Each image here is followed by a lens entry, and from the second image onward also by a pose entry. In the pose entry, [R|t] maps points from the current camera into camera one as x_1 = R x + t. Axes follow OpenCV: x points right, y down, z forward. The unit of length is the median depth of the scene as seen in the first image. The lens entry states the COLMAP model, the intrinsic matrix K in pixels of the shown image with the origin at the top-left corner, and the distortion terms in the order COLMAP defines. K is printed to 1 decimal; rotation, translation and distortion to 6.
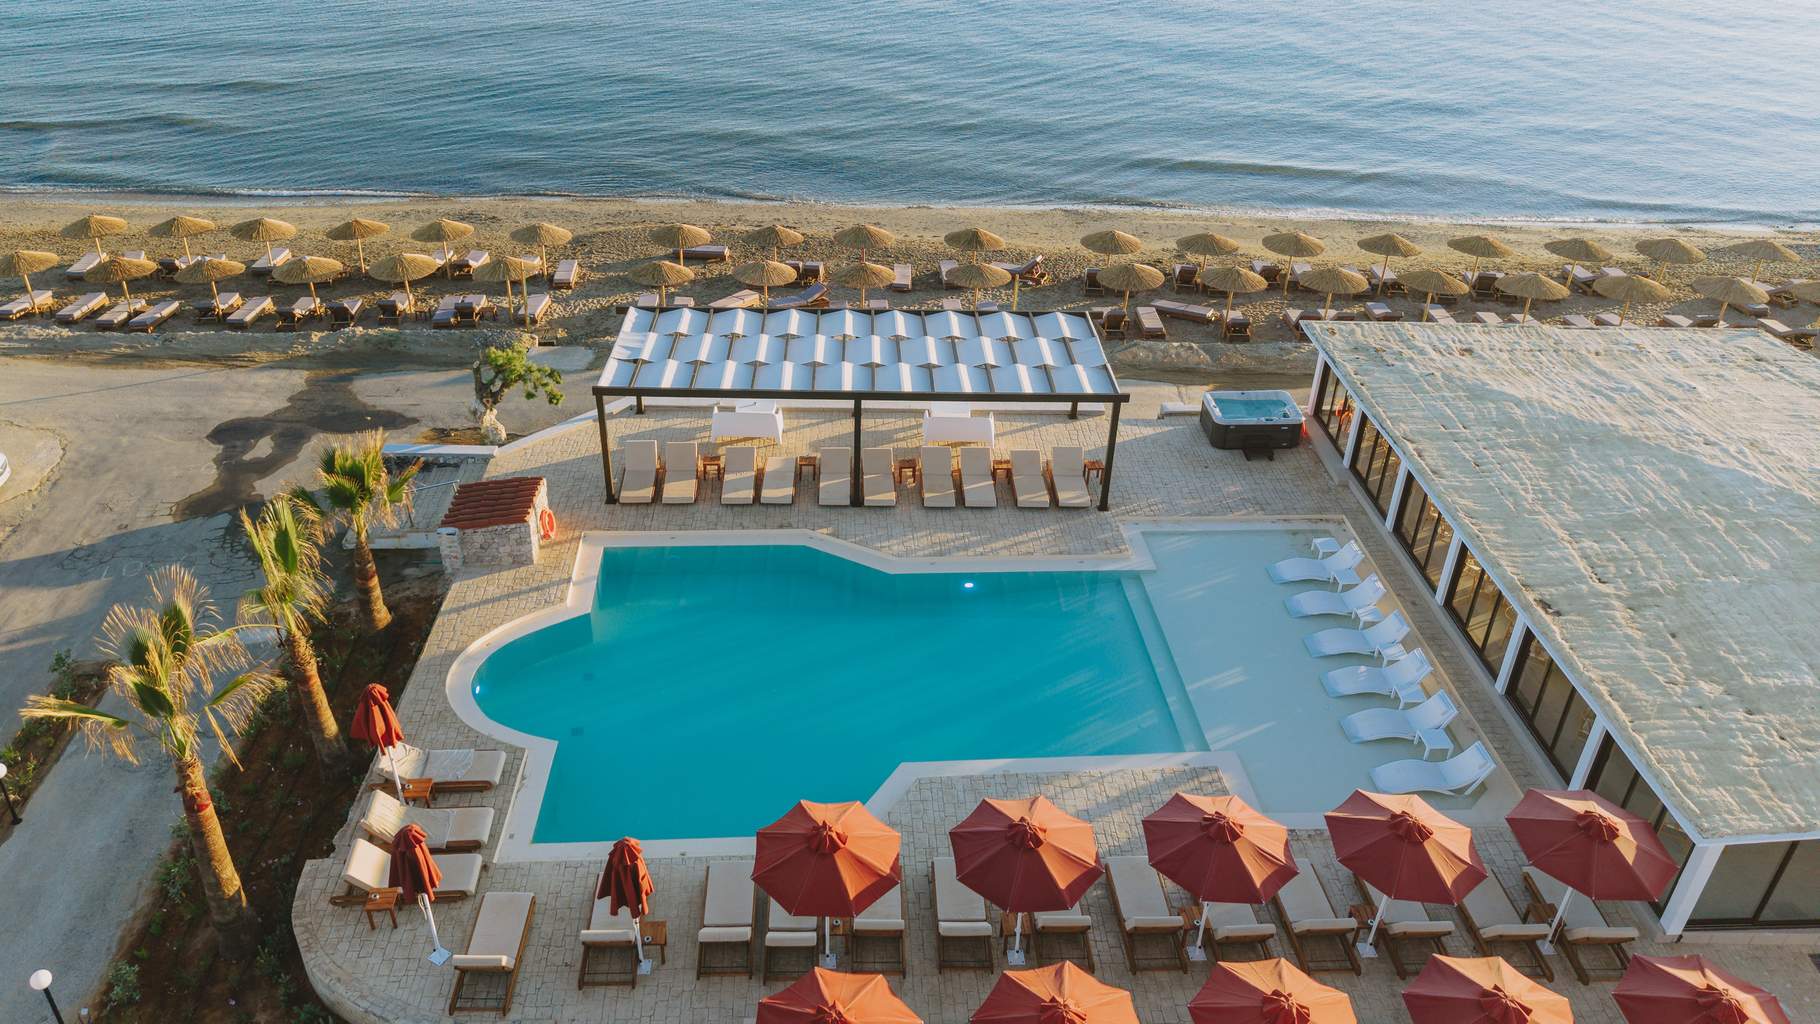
lens RADIAL K [[1301.2, 0, 861.8], [0, 1301.2, 551.7], [0, 0, 1]] dist [-0.001764, -0.001475]
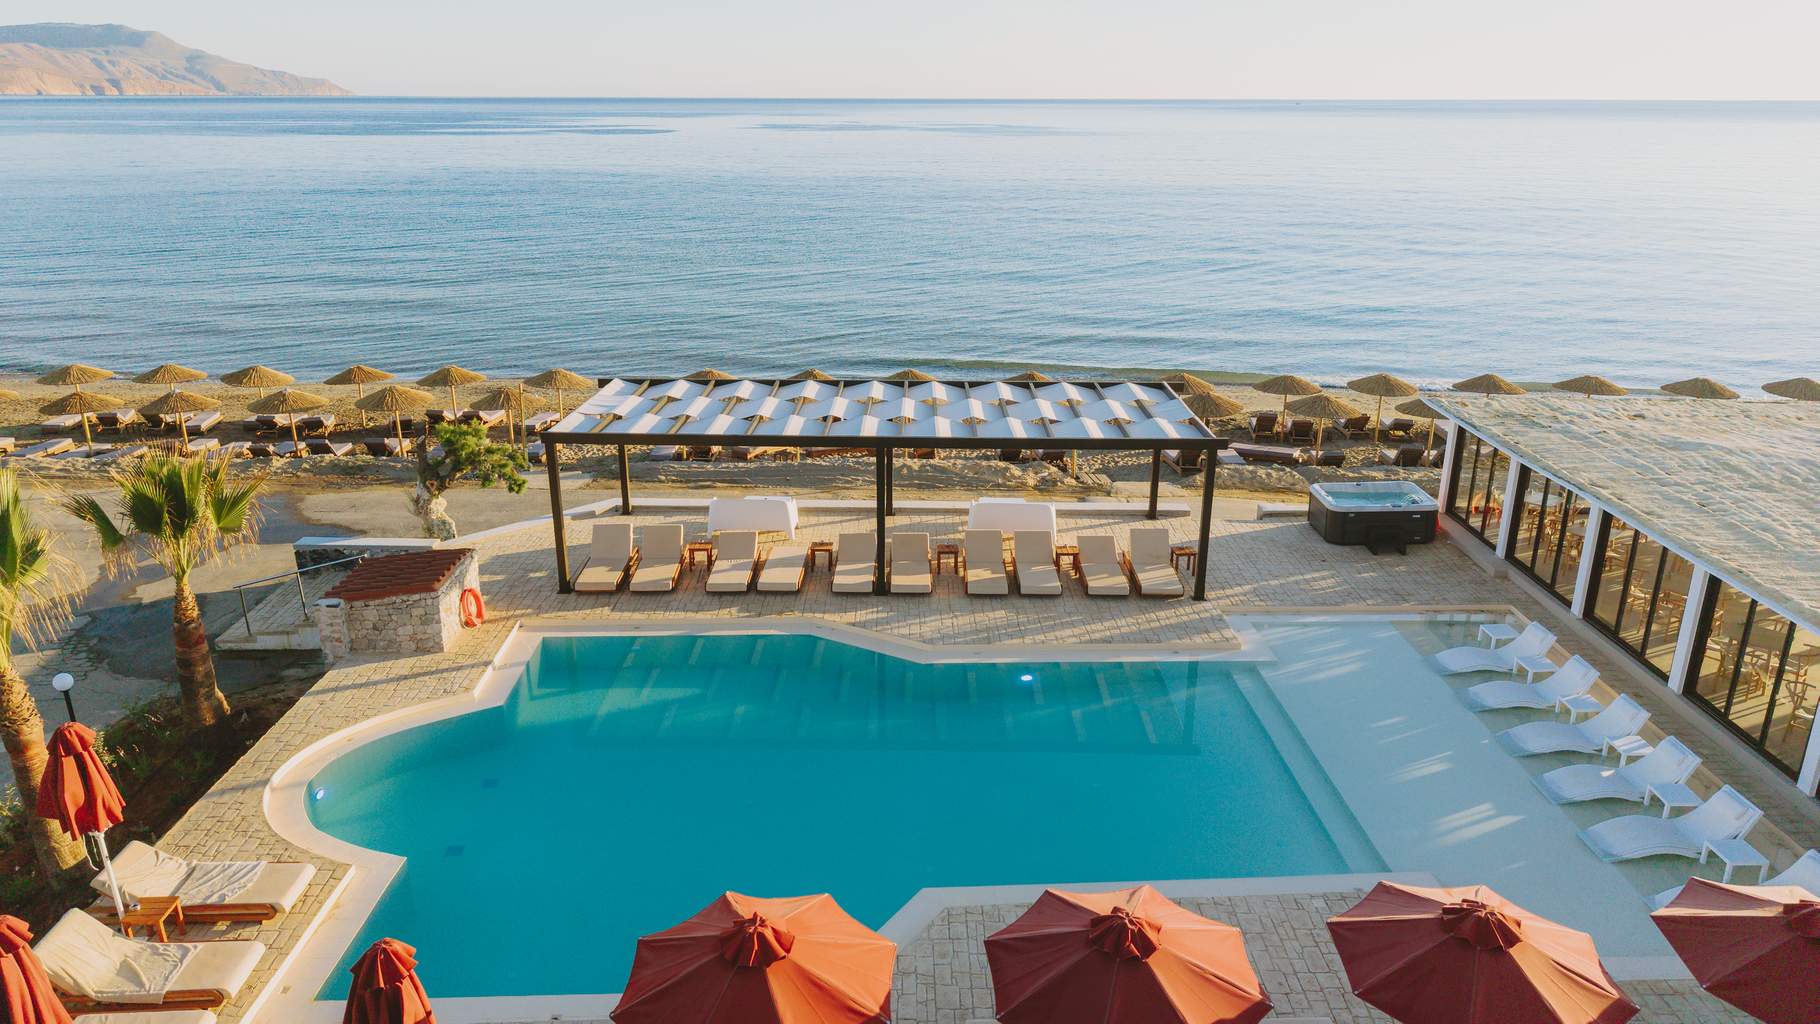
lens RADIAL K [[1301.2, 0, 917.2], [0, 1301.2, 509.8], [0, 0, 1]] dist [-0.001764, -0.001475]
pose [[0.999969, -0.001419, -0.007743, 0.024355], [-0.000348, 0.974679, -0.223609, 0.090727], [0.007864, 0.223604, 0.974648, 0.235865]]
